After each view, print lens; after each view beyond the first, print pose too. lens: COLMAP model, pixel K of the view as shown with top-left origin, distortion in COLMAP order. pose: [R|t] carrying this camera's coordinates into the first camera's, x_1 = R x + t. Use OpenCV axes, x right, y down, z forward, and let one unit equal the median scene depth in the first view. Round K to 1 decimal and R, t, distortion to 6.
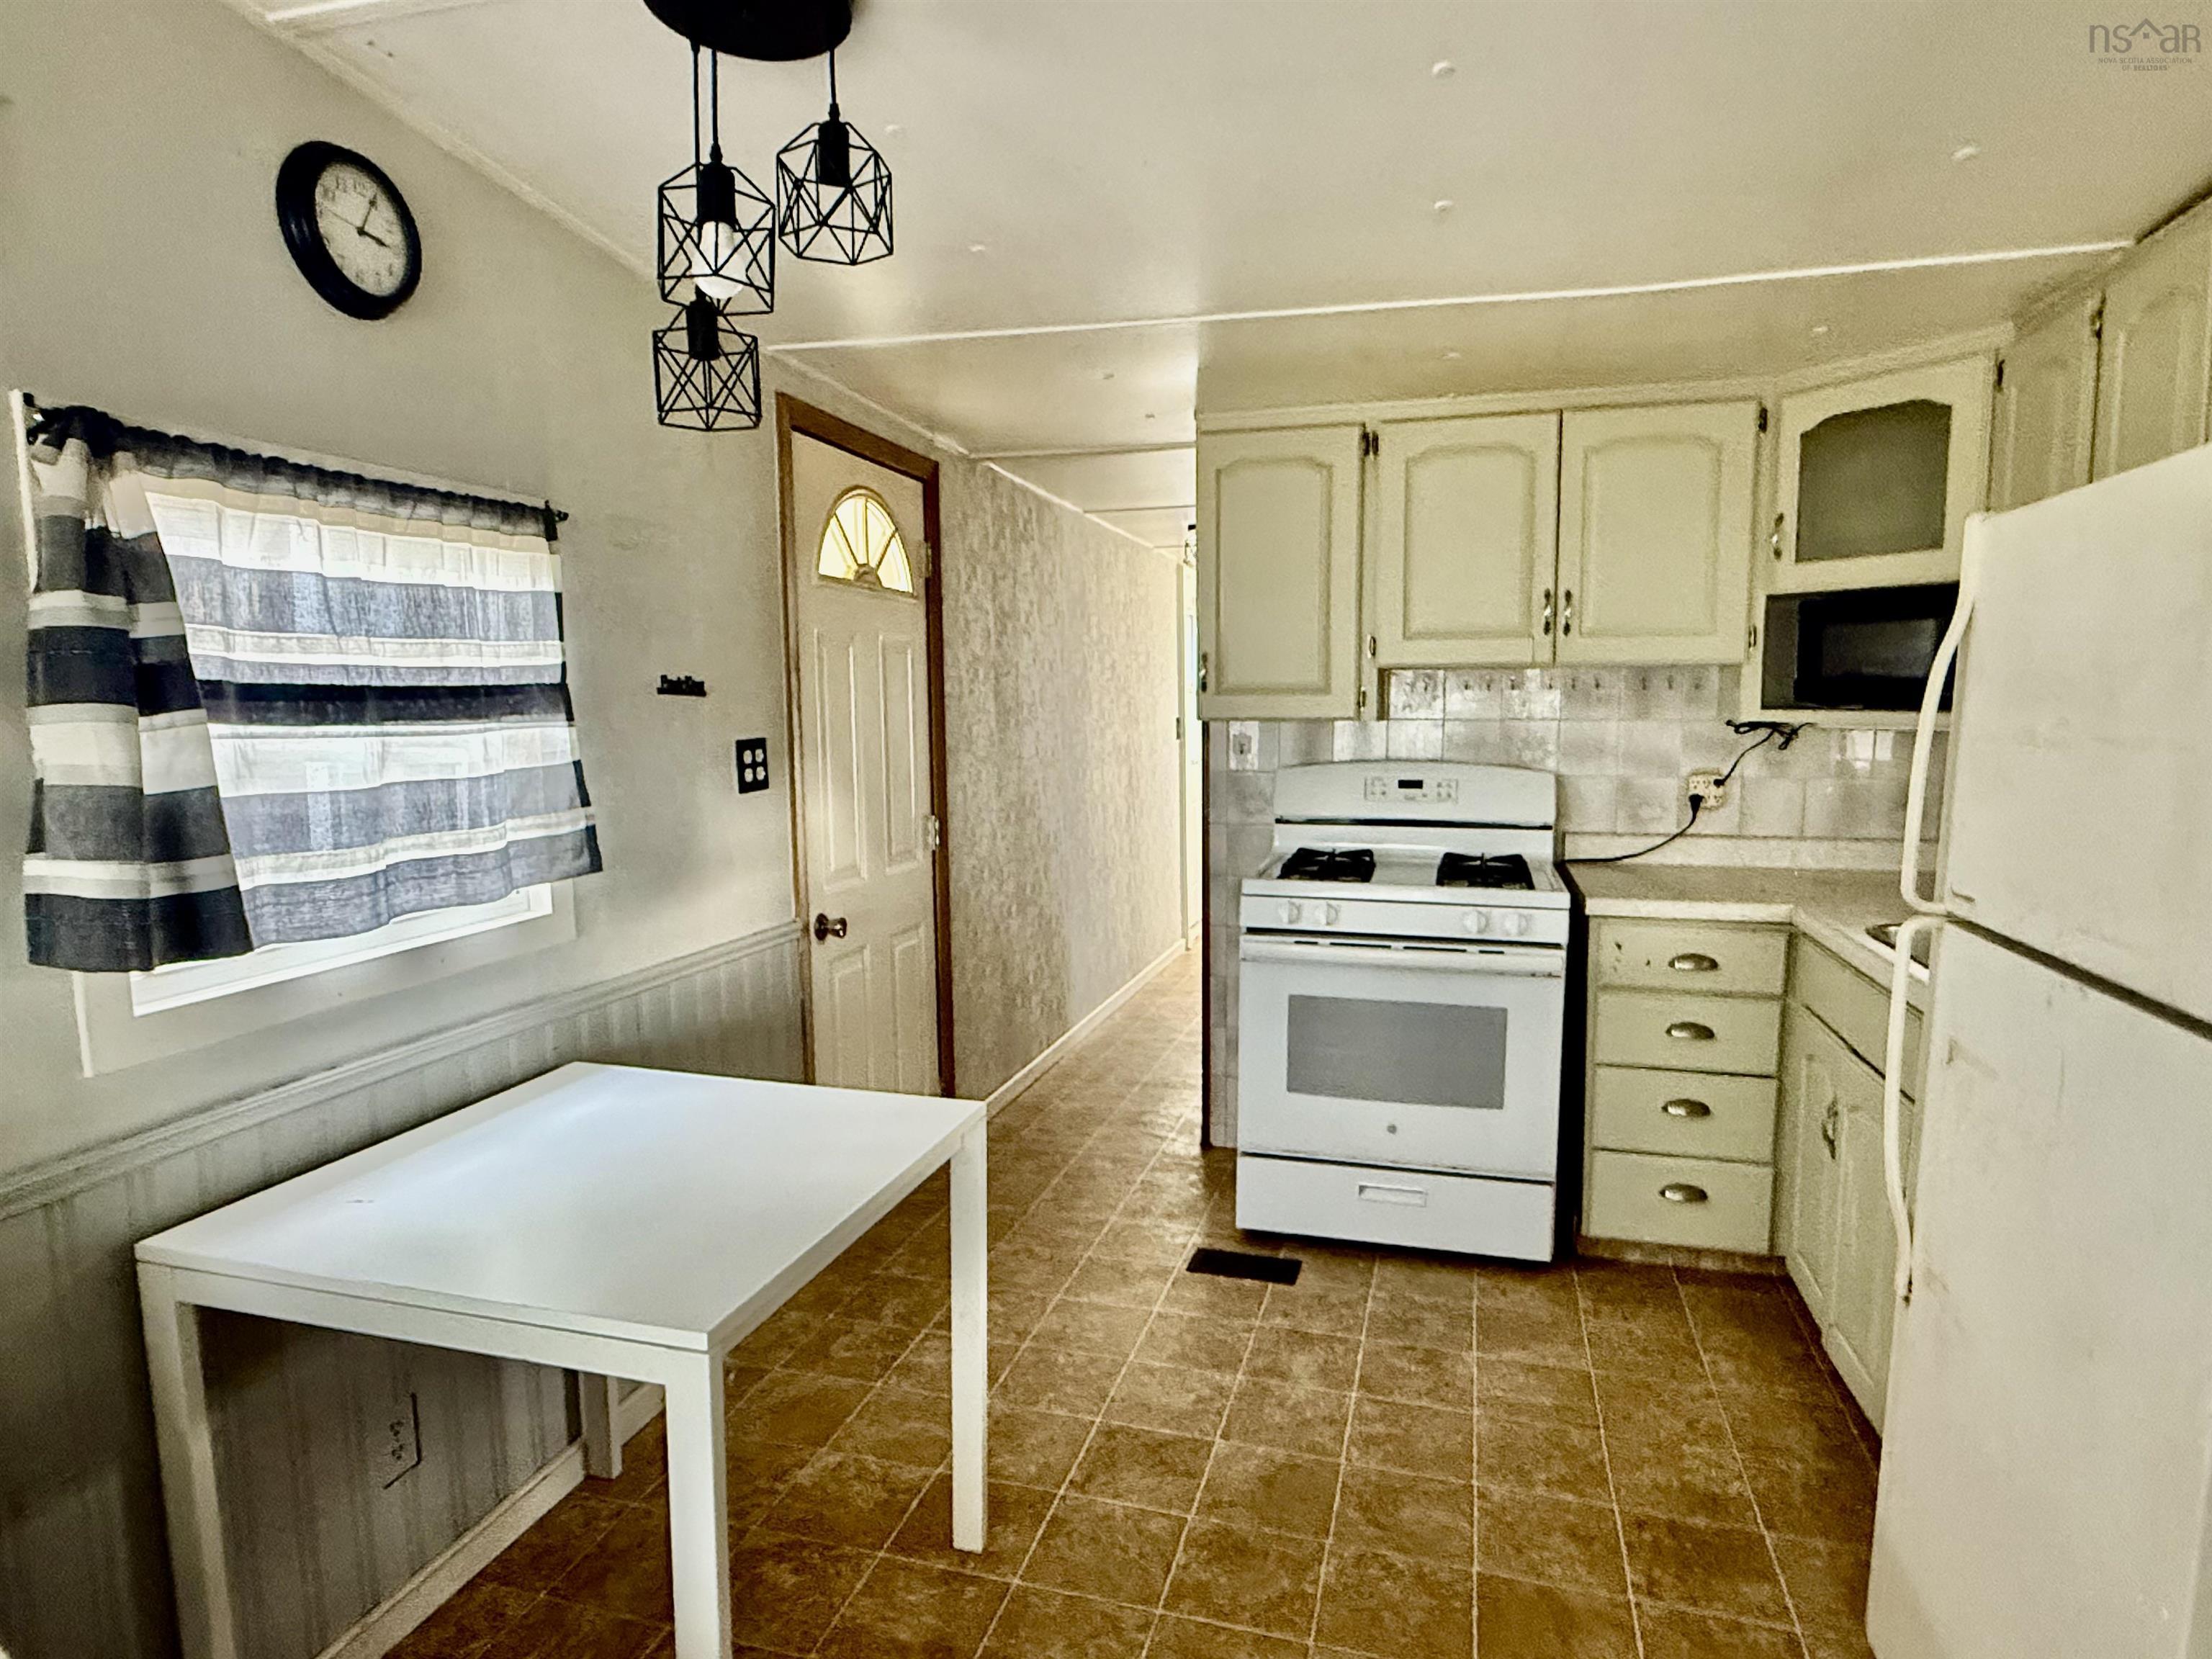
lens RADIAL K [[1286.4, 0, 1106.0], [0, 1286.4, 829.5], [0, 0, 1]] dist [0.002893, -0.001882]
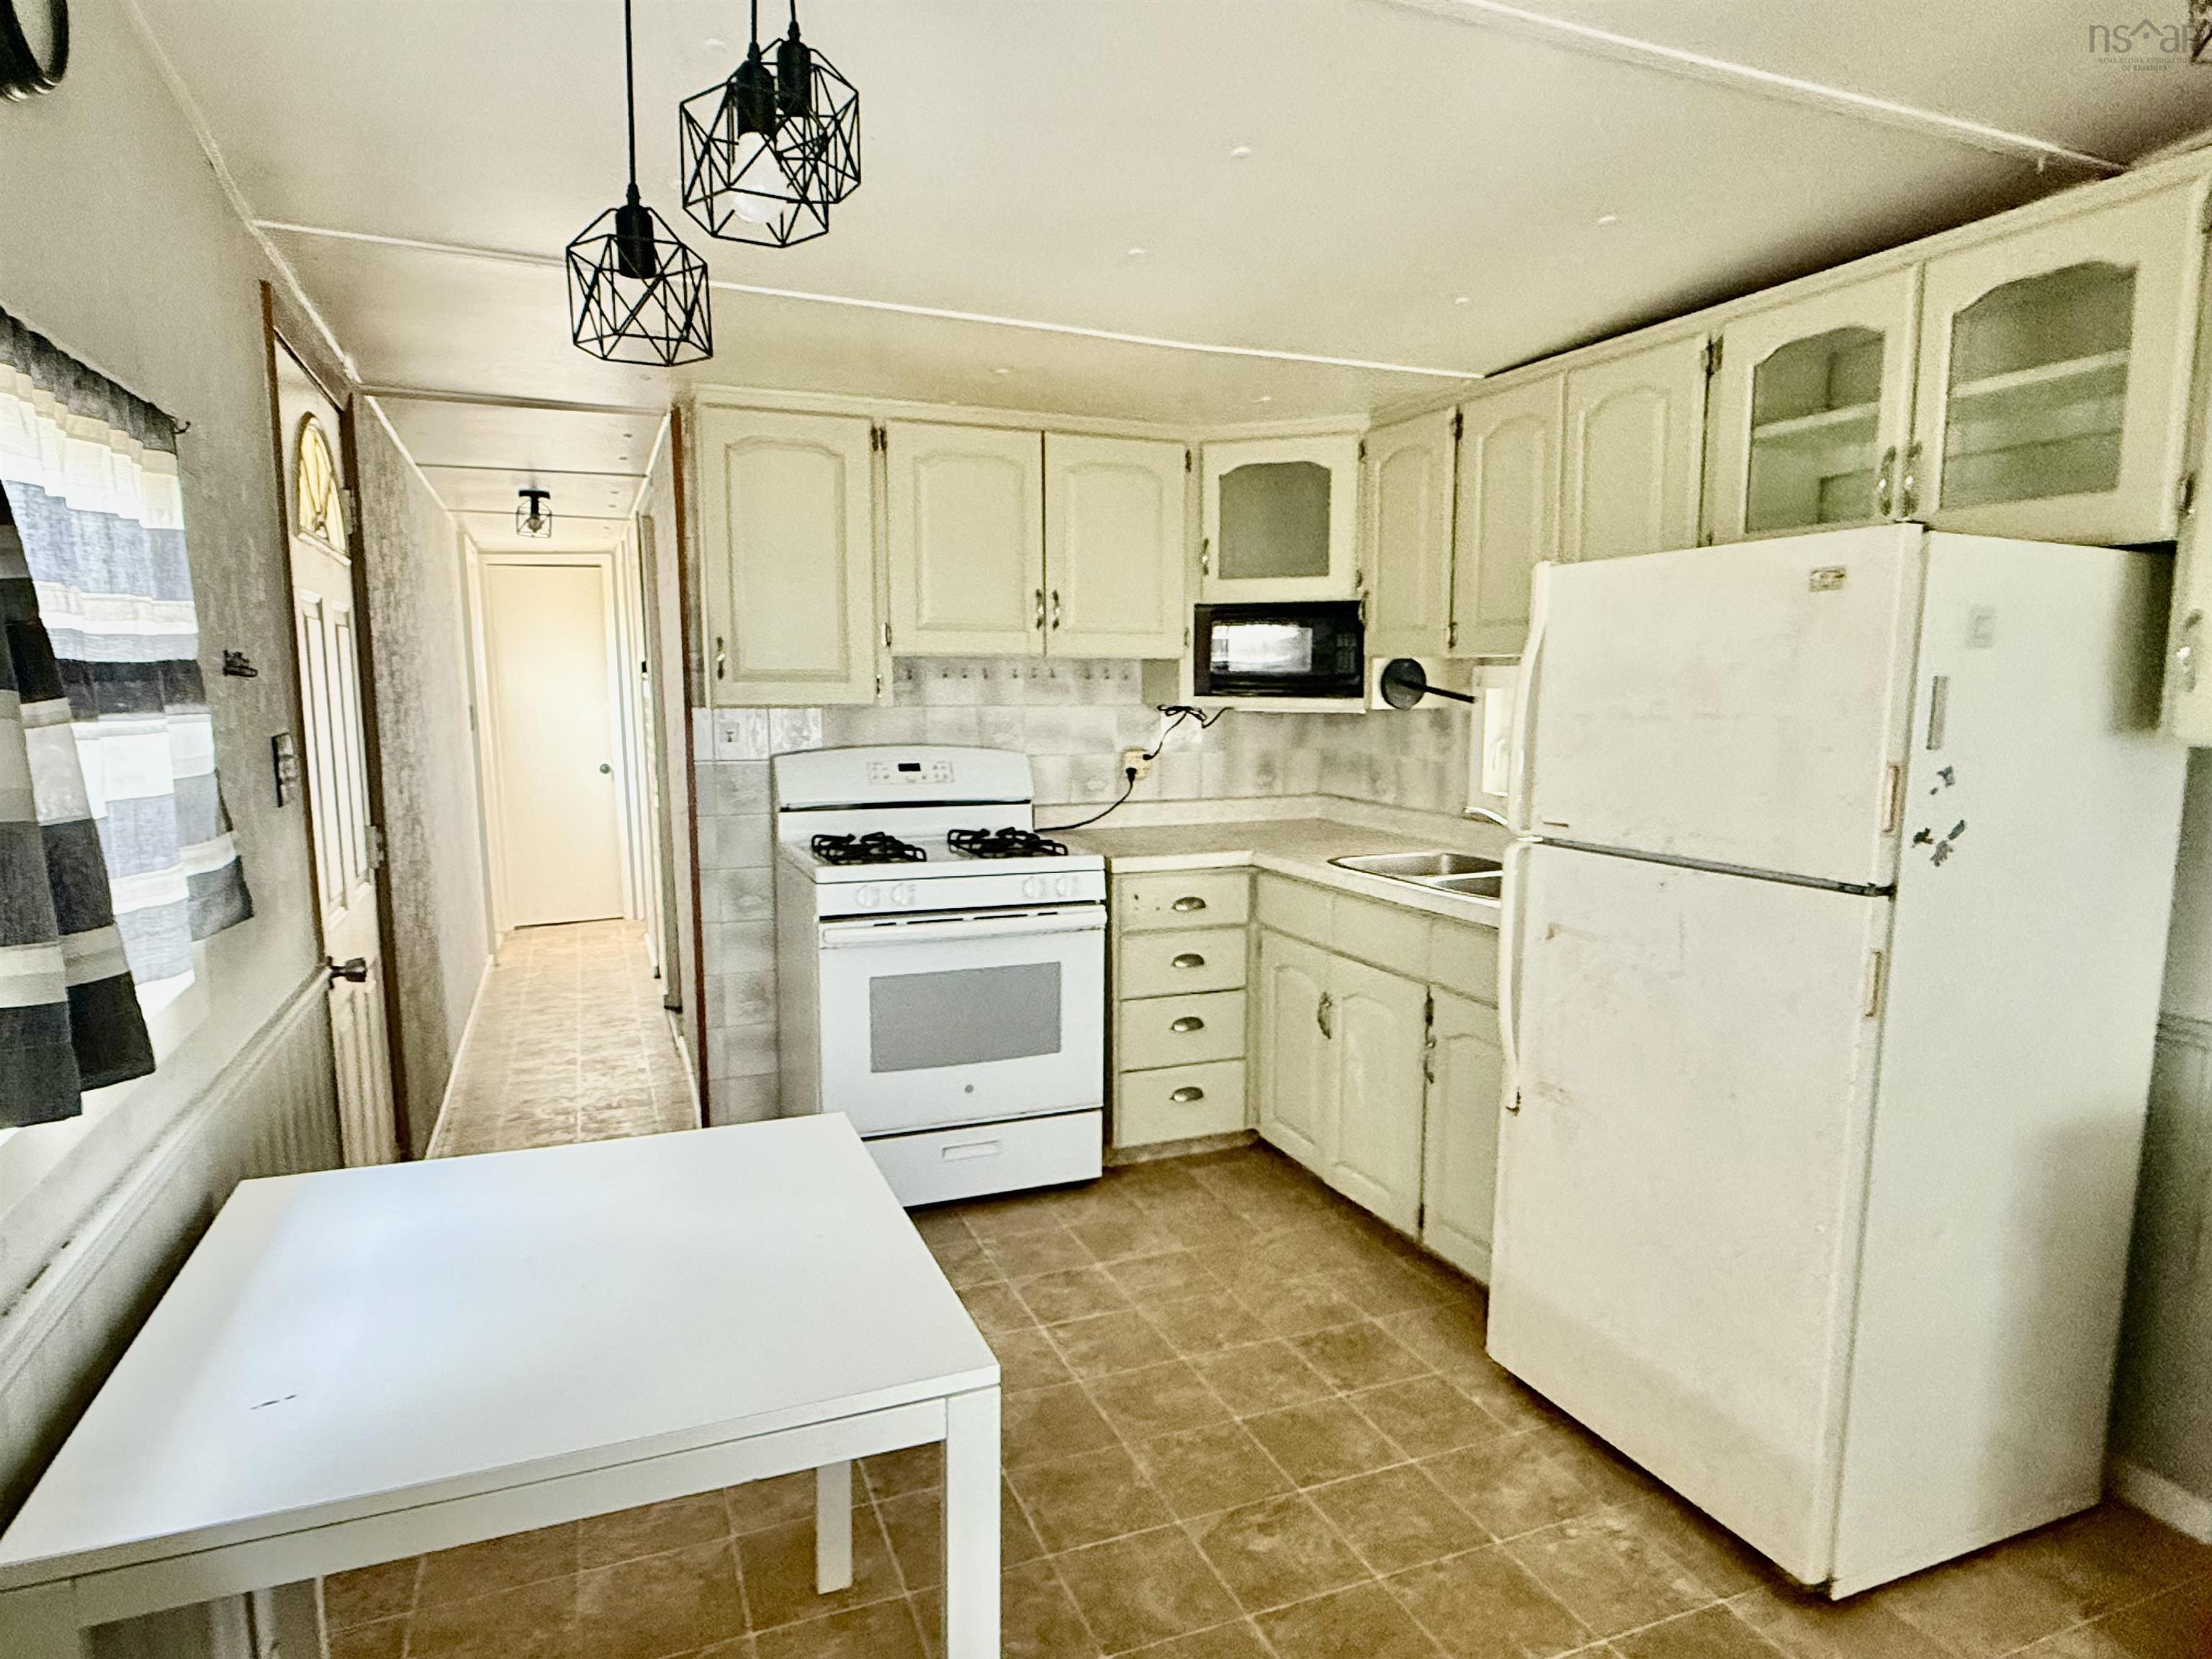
lens RADIAL K [[1286.4, 0, 1106.0], [0, 1286.4, 829.5], [0, 0, 1]] dist [0.002893, -0.001882]
pose [[0.782981, -0.064343, 0.618709, -0.340249], [0.057947, 0.997855, 0.030441, -0.008661], [-0.619341, 0.012018, 0.785030, 0.088890]]
